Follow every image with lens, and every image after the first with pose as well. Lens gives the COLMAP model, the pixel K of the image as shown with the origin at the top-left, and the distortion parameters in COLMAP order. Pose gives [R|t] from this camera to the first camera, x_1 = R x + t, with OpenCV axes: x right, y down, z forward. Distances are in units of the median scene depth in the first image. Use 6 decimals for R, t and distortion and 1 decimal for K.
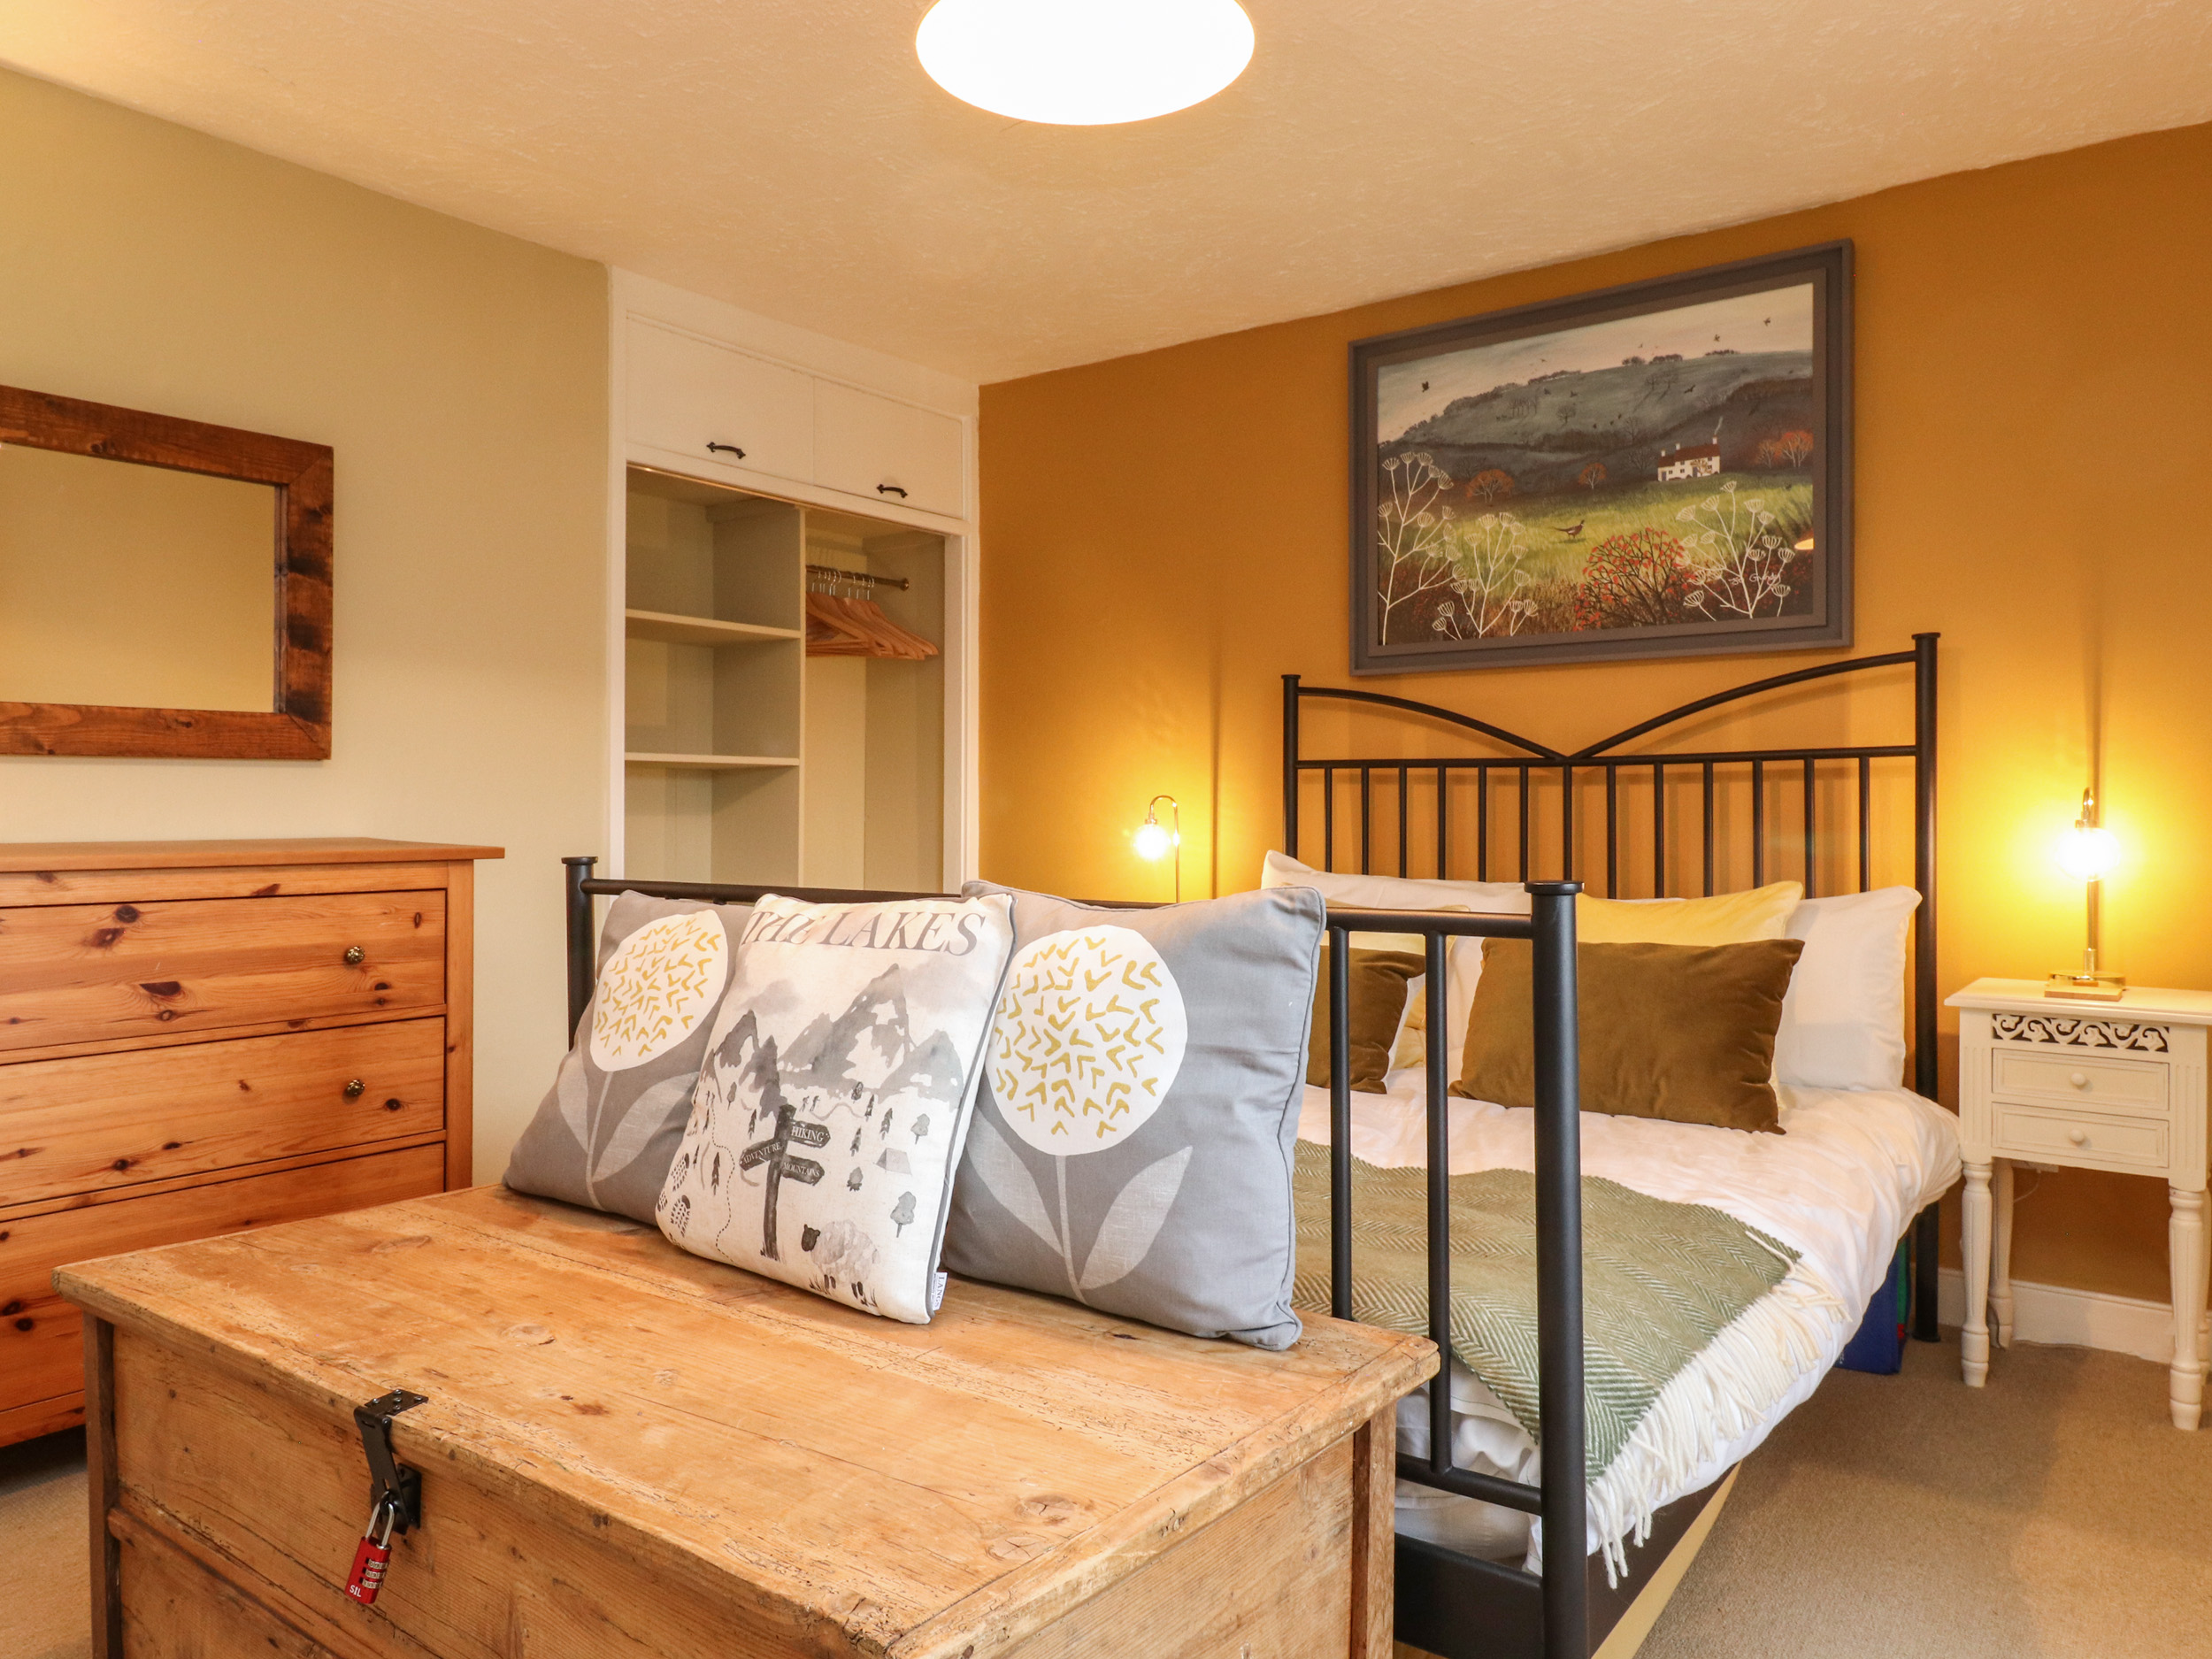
lens RADIAL K [[1547.2, 0, 1087.6], [0, 1547.2, 834.1], [0, 0, 1]] dist [0.011064, -0.007735]
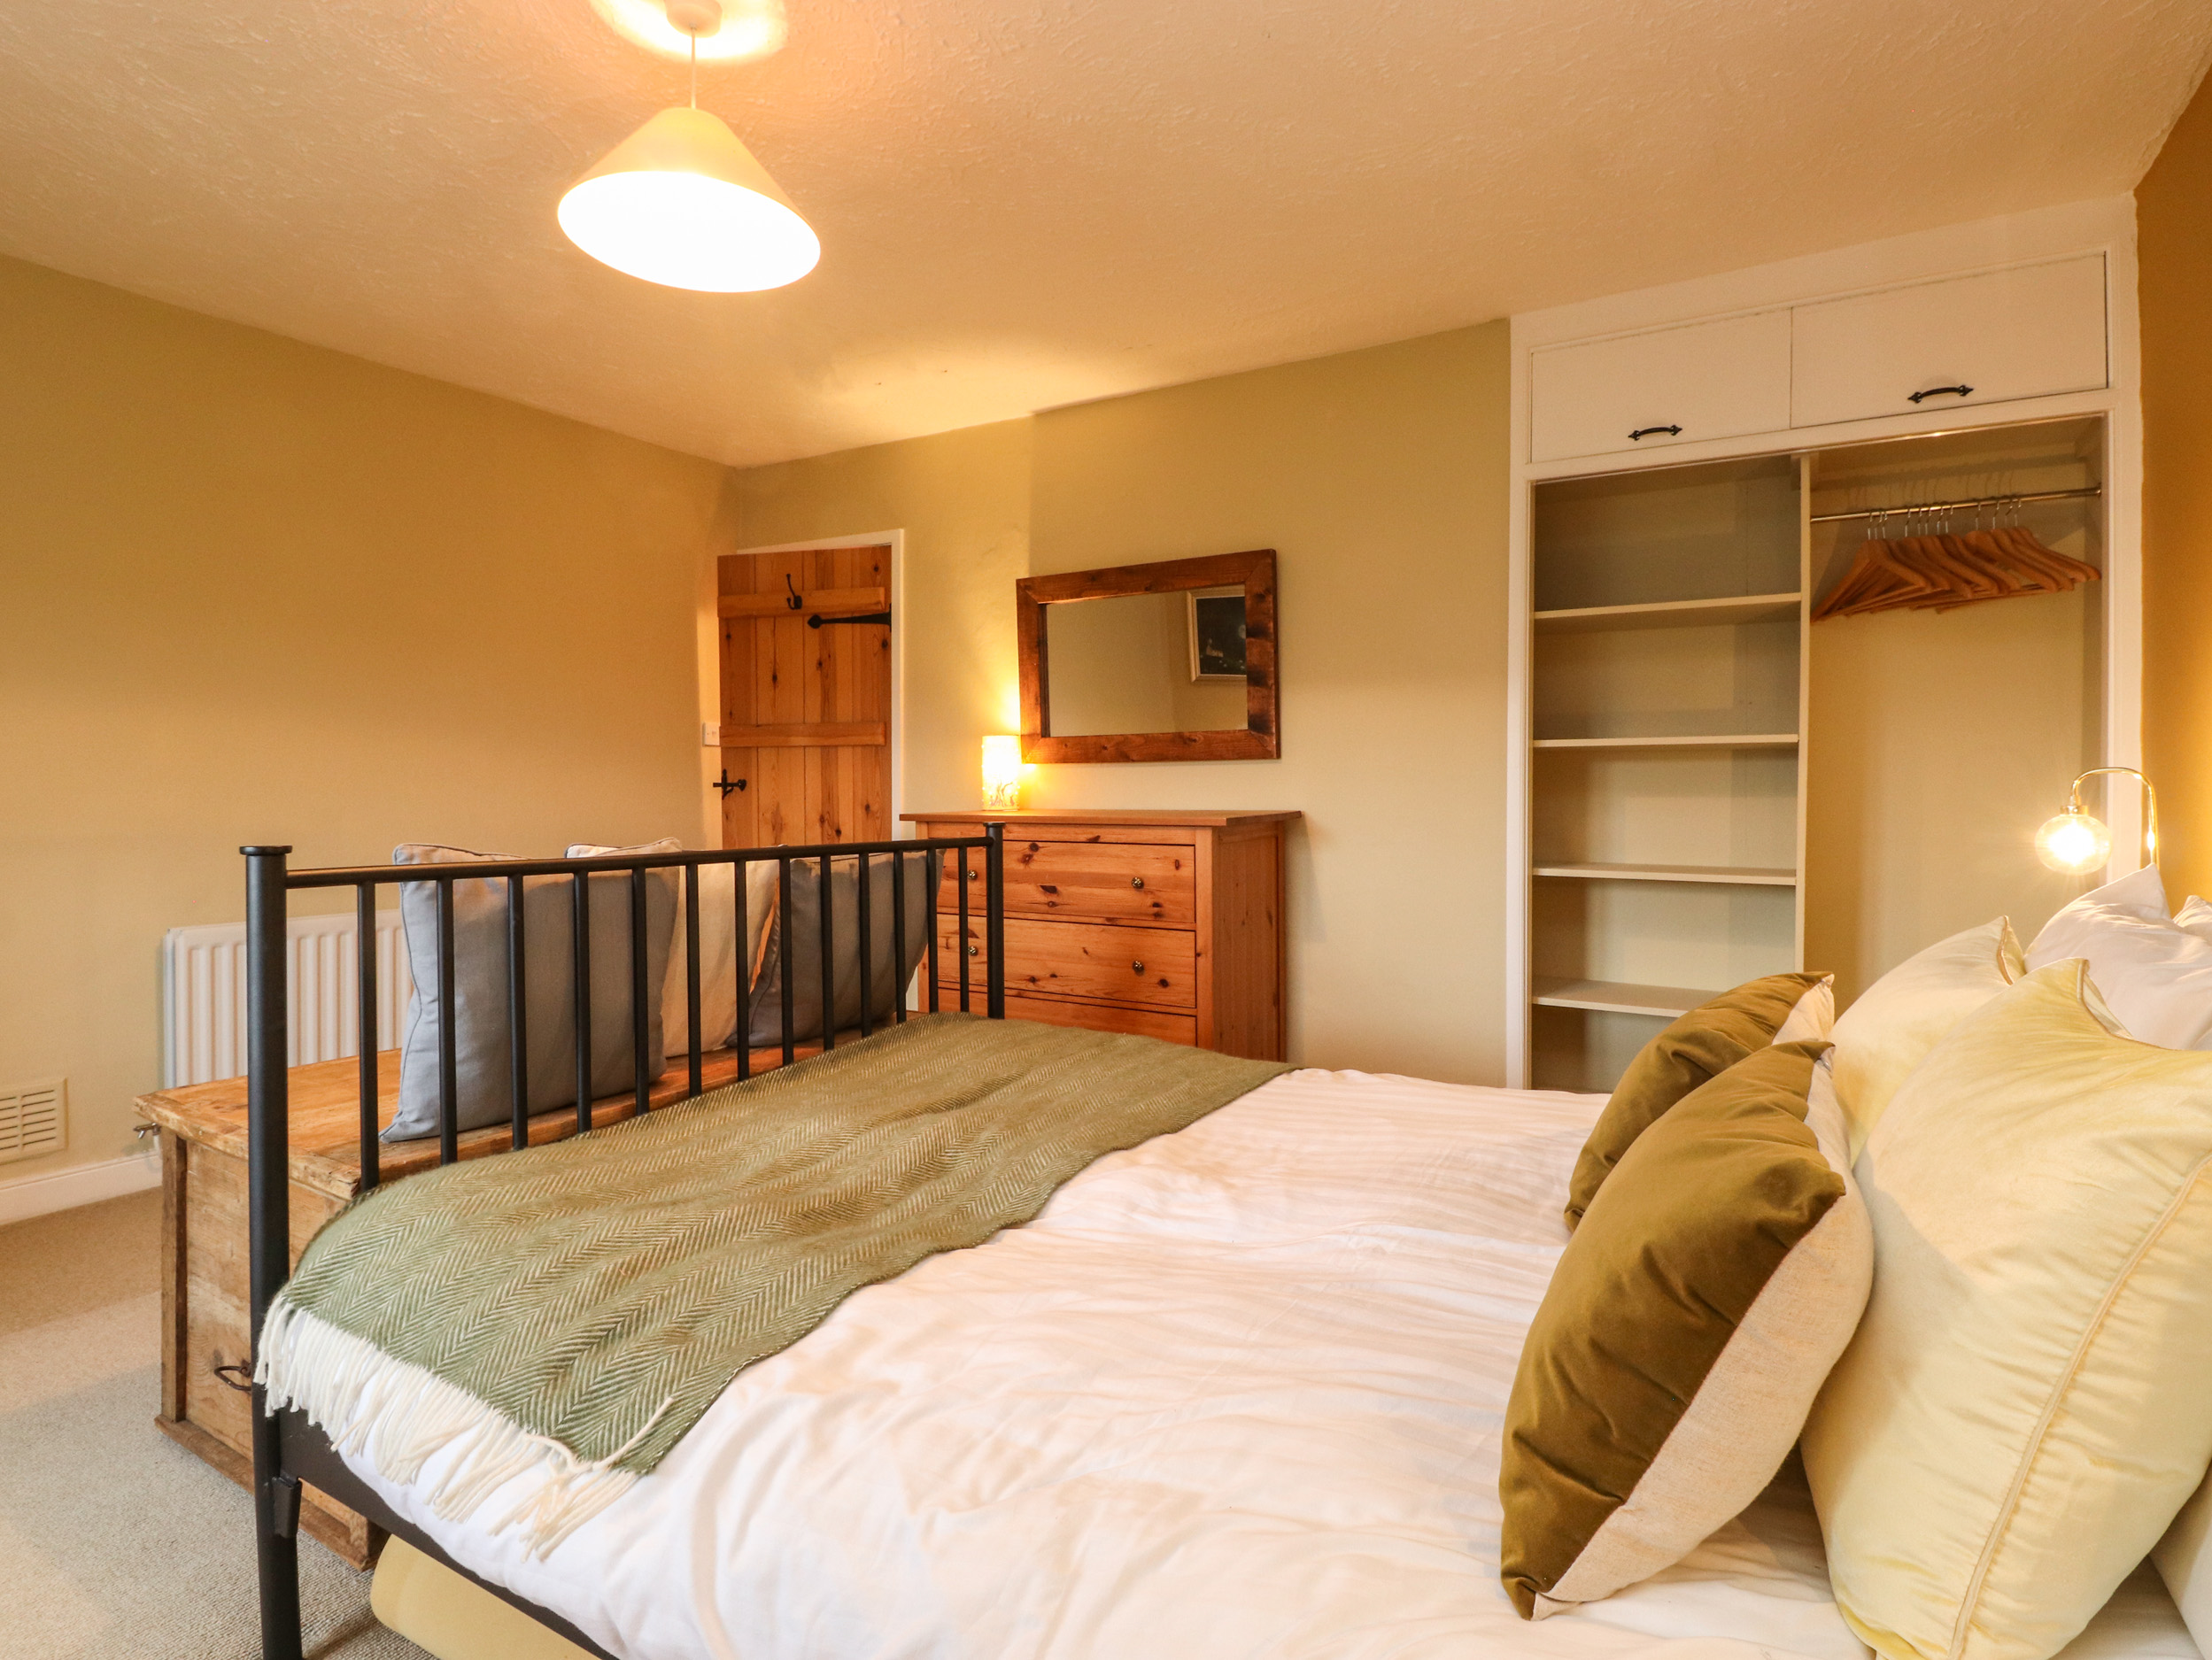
lens RADIAL K [[1168.1, 0, 1105.0], [0, 1168.1, 815.2], [0, 0, 1]] dist [-0.002420, -0.011894]
pose [[0.098817, 0.021840, -0.994866, 0.699355], [-0.015731, 0.999668, 0.020383, -0.015052], [0.994981, 0.013636, 0.099128, 0.826435]]
